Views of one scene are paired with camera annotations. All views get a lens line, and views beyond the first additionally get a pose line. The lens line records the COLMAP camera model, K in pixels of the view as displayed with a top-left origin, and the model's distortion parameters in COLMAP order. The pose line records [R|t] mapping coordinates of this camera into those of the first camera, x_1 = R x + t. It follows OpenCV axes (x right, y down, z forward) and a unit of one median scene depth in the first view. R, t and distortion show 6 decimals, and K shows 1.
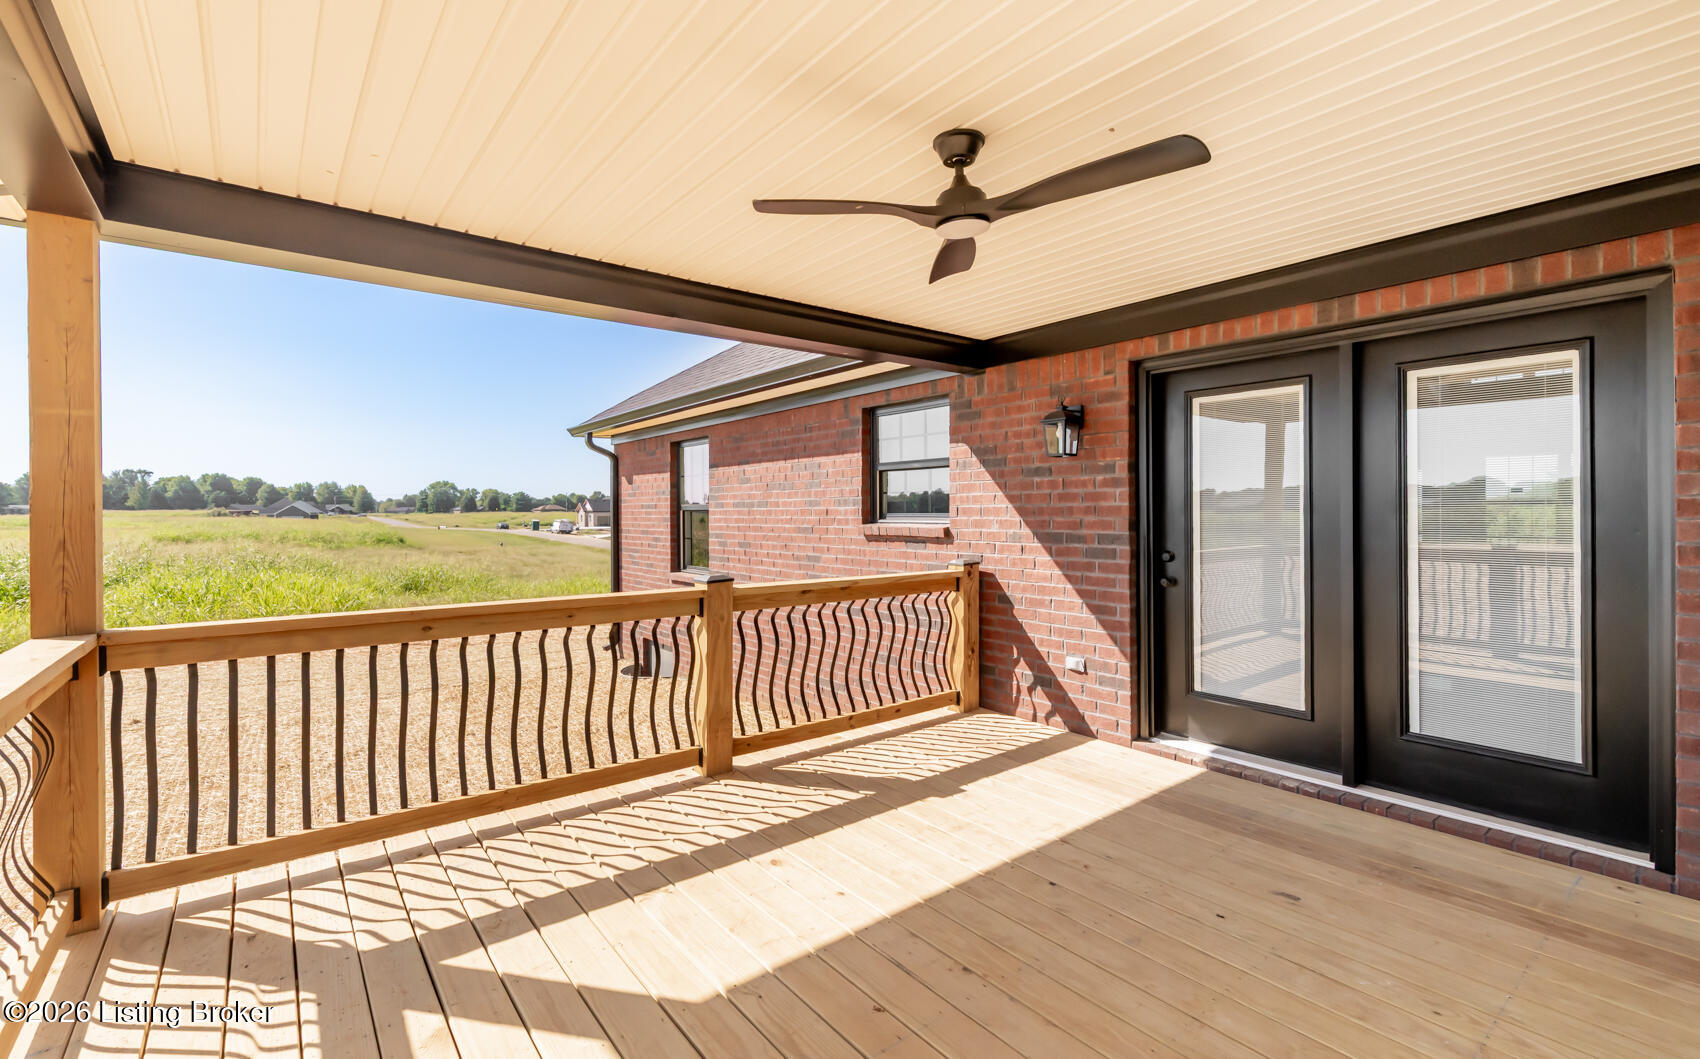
lens RADIAL K [[745.9, 0, 850.0], [0, 745.9, 529.5], [0, 0, 1]] dist [-0.002375, -0.000241]
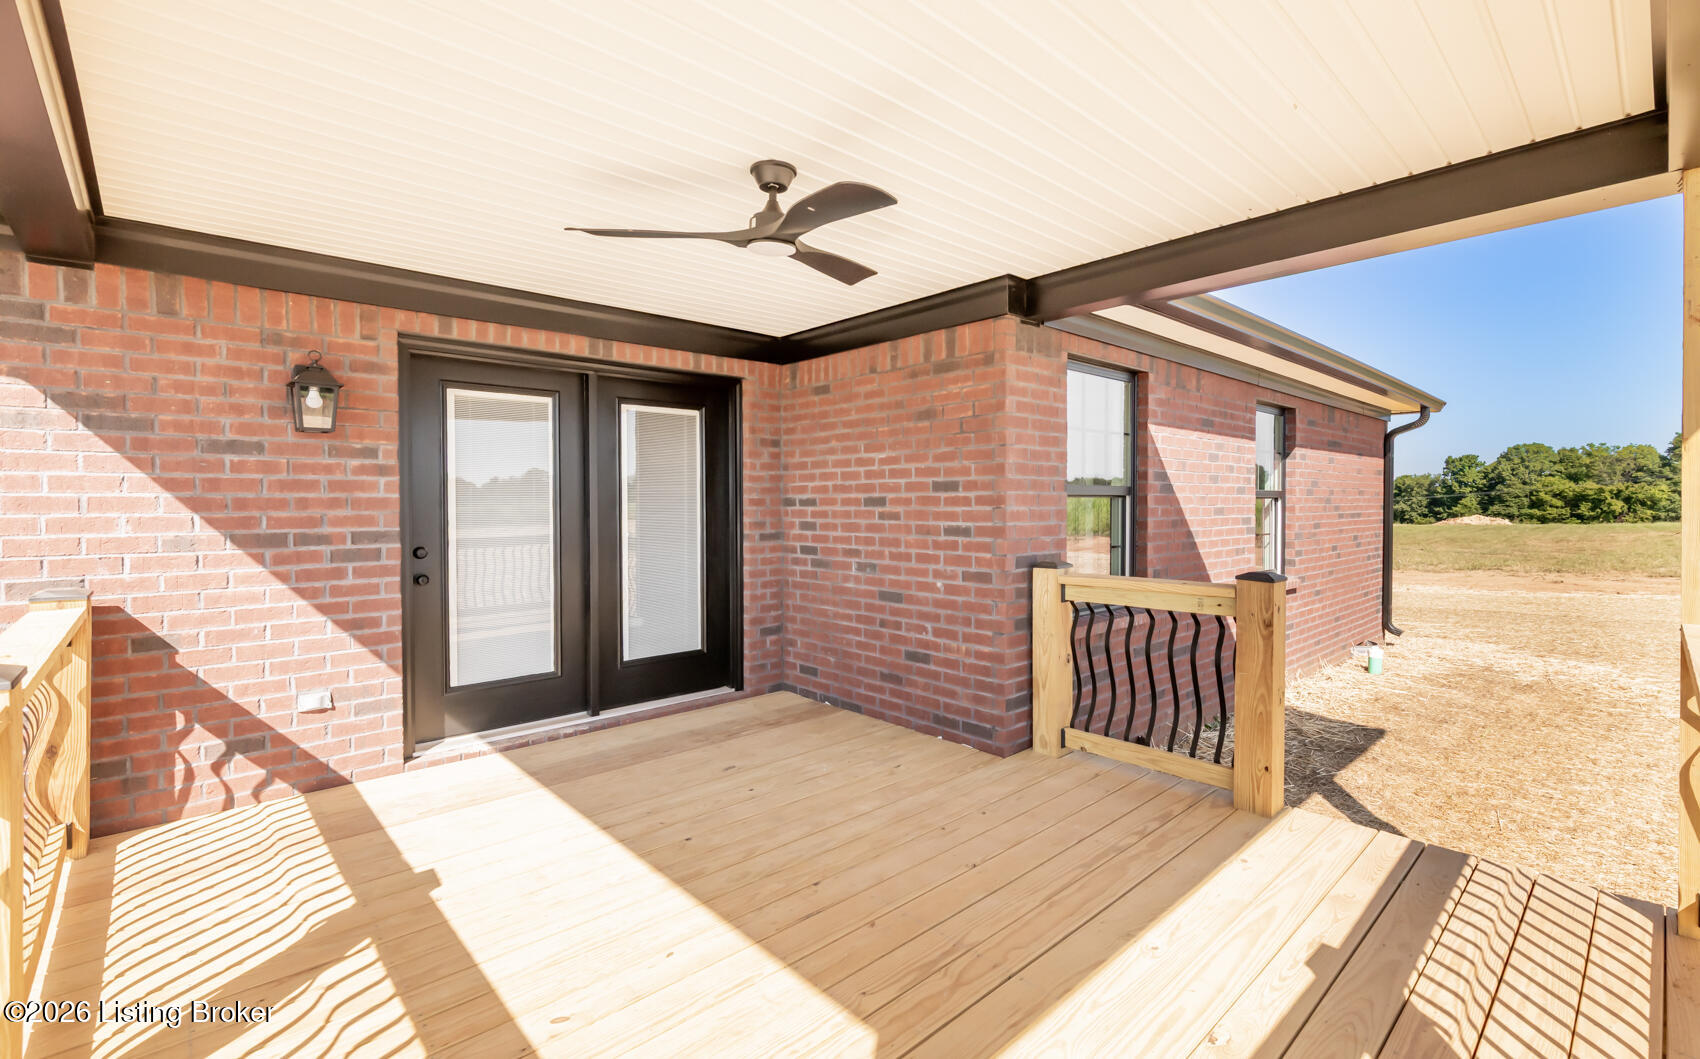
lens RADIAL K [[745.9, 0, 850.0], [0, 745.9, 529.5], [0, 0, 1]] dist [-0.002375, -0.000241]
pose [[-0.073966, -0.029983, 0.996810, -0.504285], [0.026537, 0.999135, 0.032022, -0.007841], [-0.996908, 0.028821, -0.073106, 0.500260]]
